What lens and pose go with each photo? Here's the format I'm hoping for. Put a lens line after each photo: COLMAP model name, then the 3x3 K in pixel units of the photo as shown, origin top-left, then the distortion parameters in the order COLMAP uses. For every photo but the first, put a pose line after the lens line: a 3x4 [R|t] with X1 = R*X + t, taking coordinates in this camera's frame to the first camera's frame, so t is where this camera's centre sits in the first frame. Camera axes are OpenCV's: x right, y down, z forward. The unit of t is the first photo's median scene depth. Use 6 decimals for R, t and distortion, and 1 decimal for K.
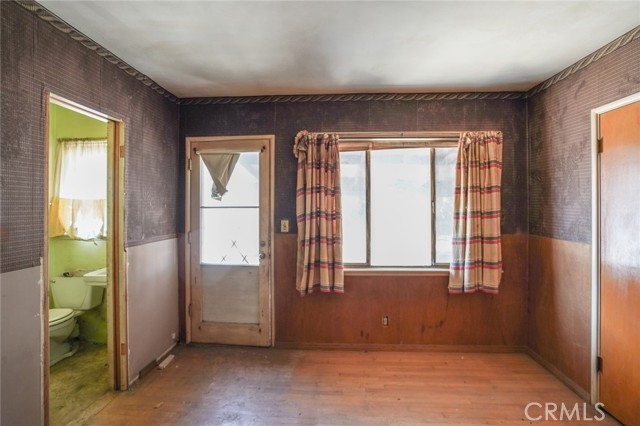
lens RADIAL K [[290.8, 0, 320.3], [0, 290.8, 199.5], [0, 0, 1]] dist [-0.044673, 0.020046]
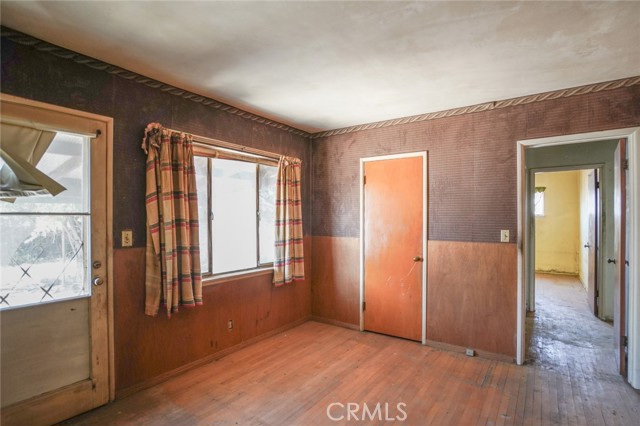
lens RADIAL K [[300.5, 0, 320.0], [0, 300.5, 213.0], [0, 0, 1]] dist [0.000558, 0.000818]
pose [[0.583695, 0.013394, 0.811863, -0.482469], [-0.018566, 0.999823, -0.003147, 0.015757], [-0.811761, -0.013236, 0.583840, 0.108548]]
